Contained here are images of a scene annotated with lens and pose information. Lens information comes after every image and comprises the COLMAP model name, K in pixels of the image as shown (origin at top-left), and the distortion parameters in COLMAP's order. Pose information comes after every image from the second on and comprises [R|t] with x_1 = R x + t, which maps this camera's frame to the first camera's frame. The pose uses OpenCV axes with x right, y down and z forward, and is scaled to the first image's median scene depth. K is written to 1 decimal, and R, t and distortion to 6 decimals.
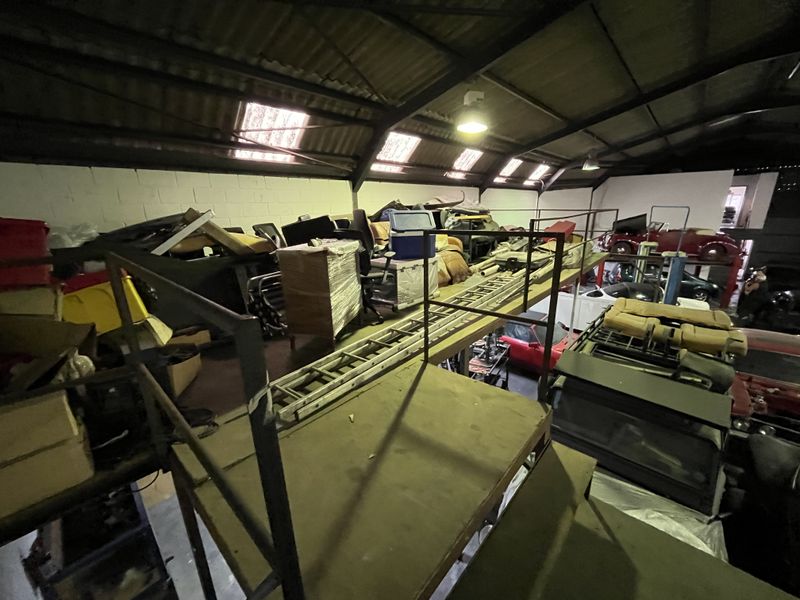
lens RADIAL K [[322.4, 0, 400.8], [0, 322.4, 300.8], [0, 0, 1]] dist [0.000731, -0.000764]
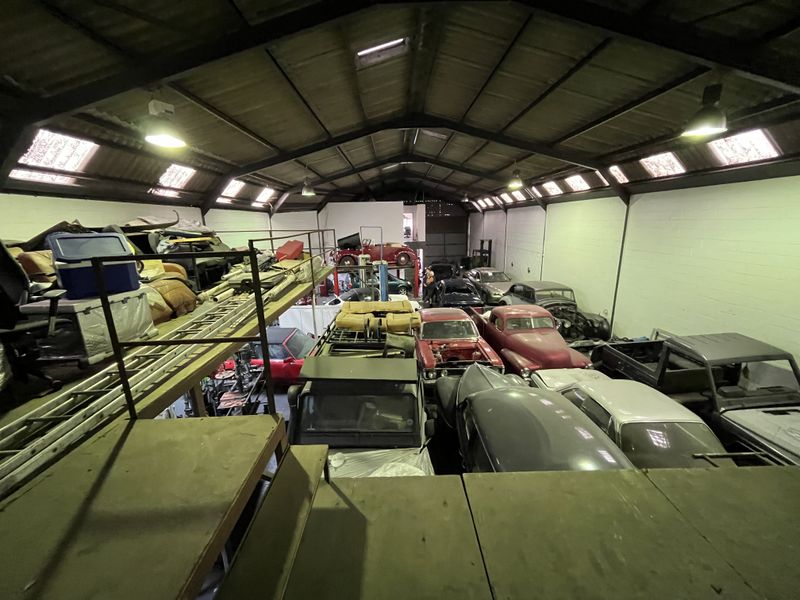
lens RADIAL K [[322.4, 0, 397.0], [0, 322.4, 299.7], [0, 0, 1]] dist [0.000731, -0.000764]
pose [[0.744185, -0.153109, 0.650190, 0.043698], [0.195074, 0.980758, 0.007678, 0.009974], [-0.638855, 0.121121, 0.759733, -0.029496]]
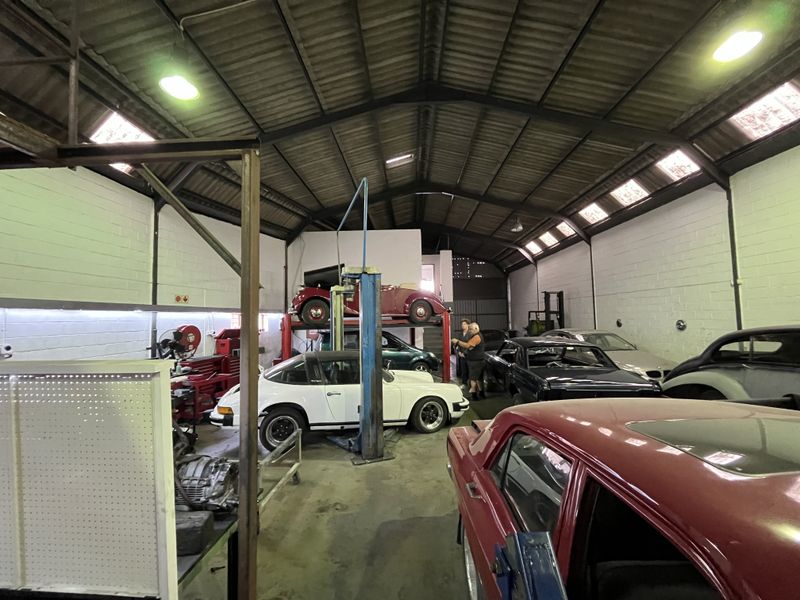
lens RADIAL K [[322.4, 0, 399.9], [0, 322.4, 295.7], [0, 0, 1]] dist [0.000731, -0.000764]
pose [[0.771308, 0.052523, 0.634291, 0.931602], [0.182013, 0.936766, -0.298900, 0.076418], [-0.609881, 0.345994, 0.712975, 1.001165]]
